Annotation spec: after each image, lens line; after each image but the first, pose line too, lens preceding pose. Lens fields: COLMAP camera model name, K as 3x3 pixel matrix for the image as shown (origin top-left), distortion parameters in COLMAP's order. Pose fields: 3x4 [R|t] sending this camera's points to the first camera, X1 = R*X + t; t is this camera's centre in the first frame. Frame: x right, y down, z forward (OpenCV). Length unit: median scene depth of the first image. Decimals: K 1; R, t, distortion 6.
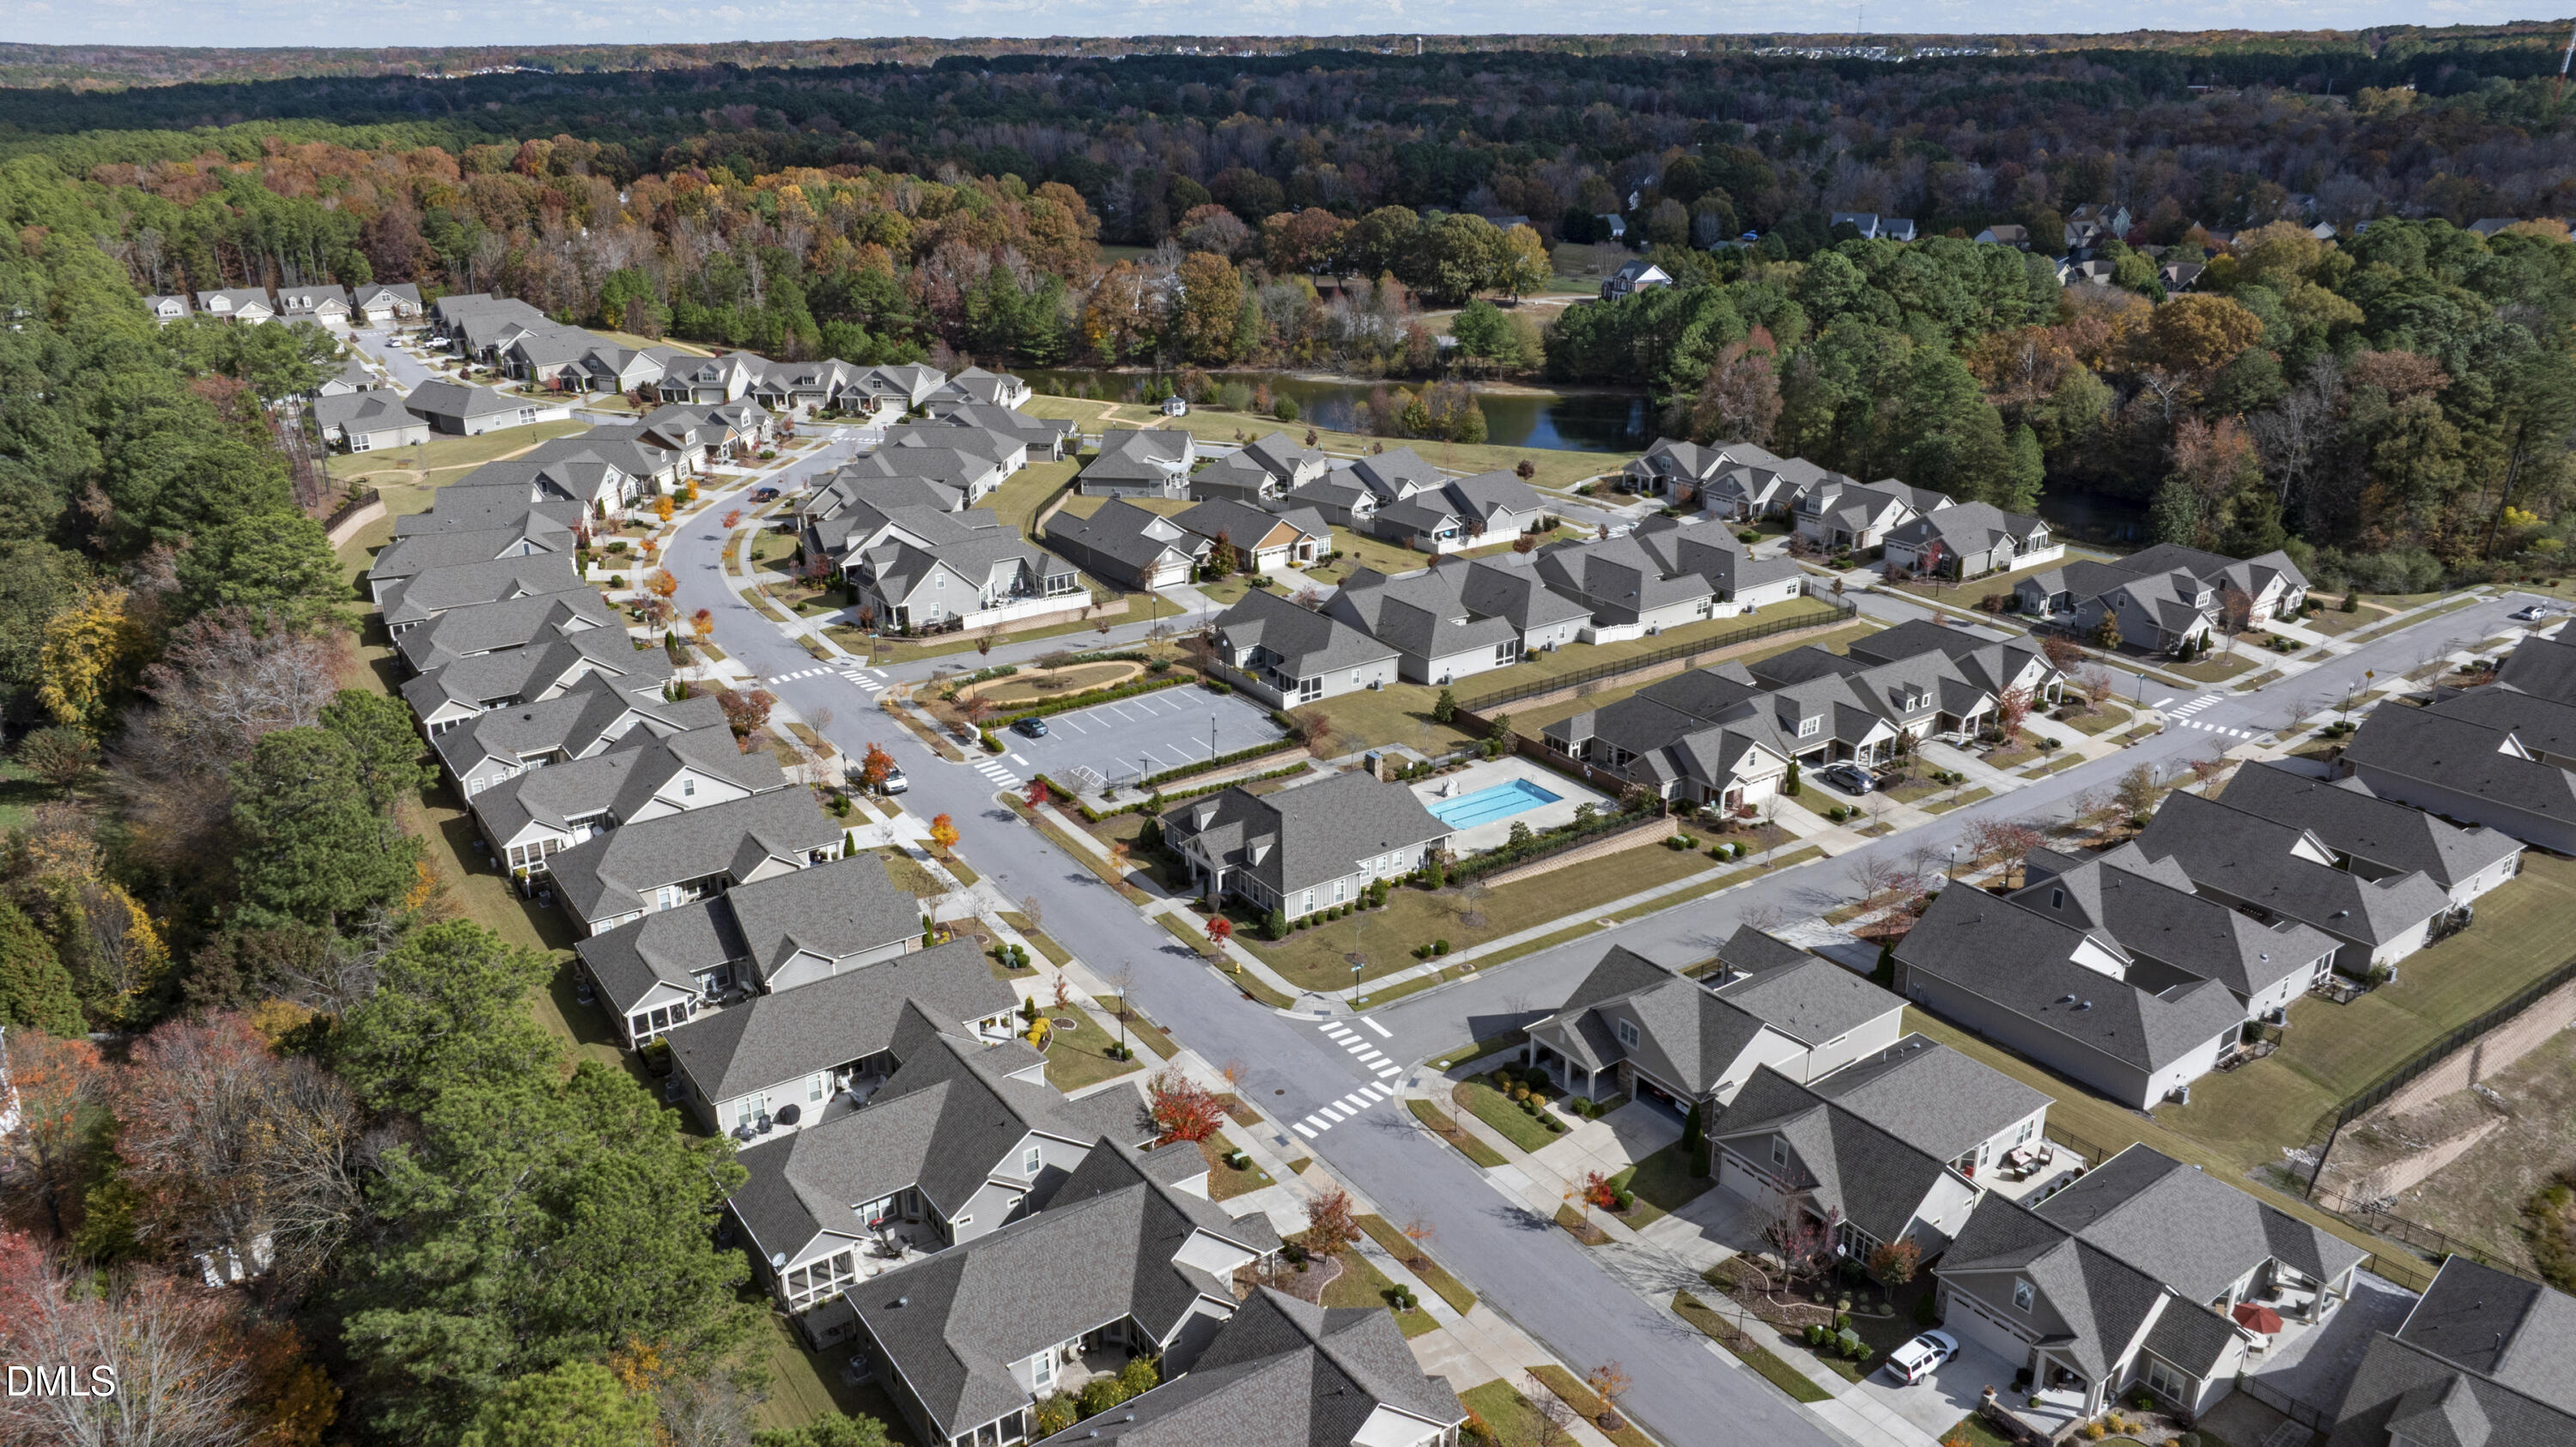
lens RADIAL K [[1812.4, 0, 1288.0], [0, 1812.4, 723.5], [0, 0, 1]] dist [0.008837, -0.054272]
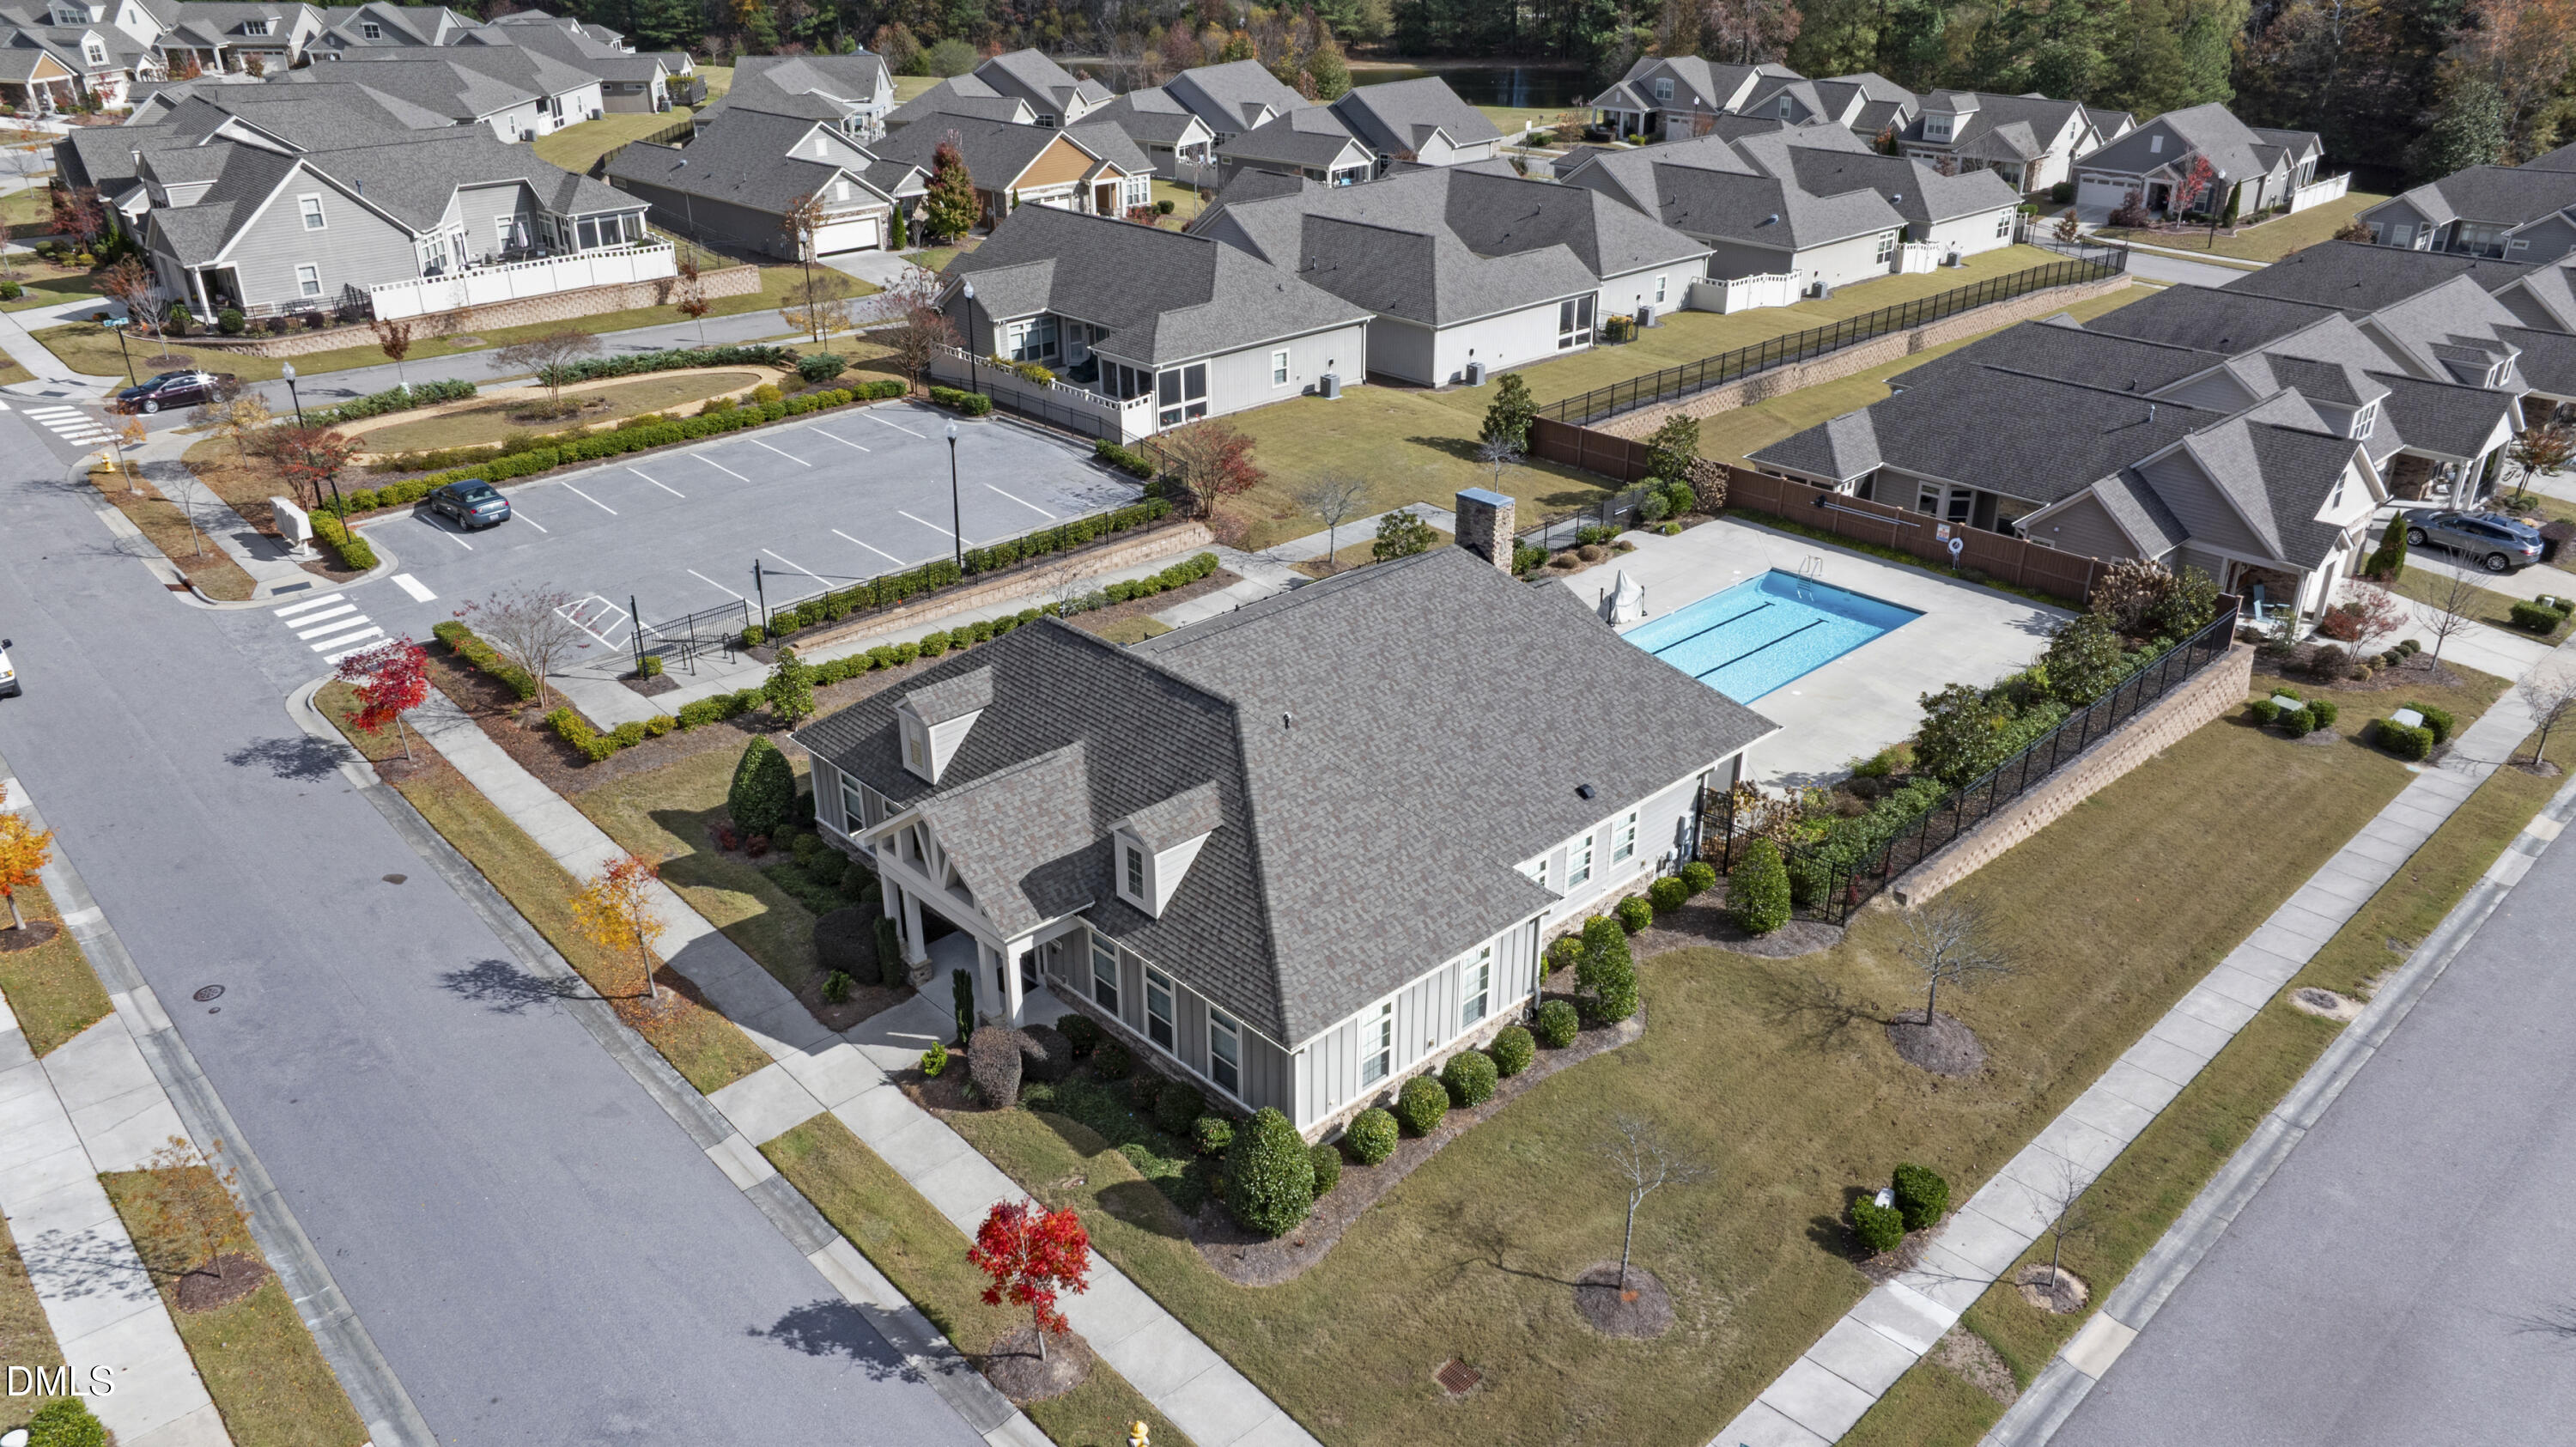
lens RADIAL K [[1812.4, 0, 1288.0], [0, 1812.4, 723.5], [0, 0, 1]] dist [0.008837, -0.054272]
pose [[0.988902, -0.059727, 0.136034, -0.025664], [0.048872, 0.995451, 0.081783, 0.024544], [-0.140300, -0.074227, 0.987323, 0.589584]]
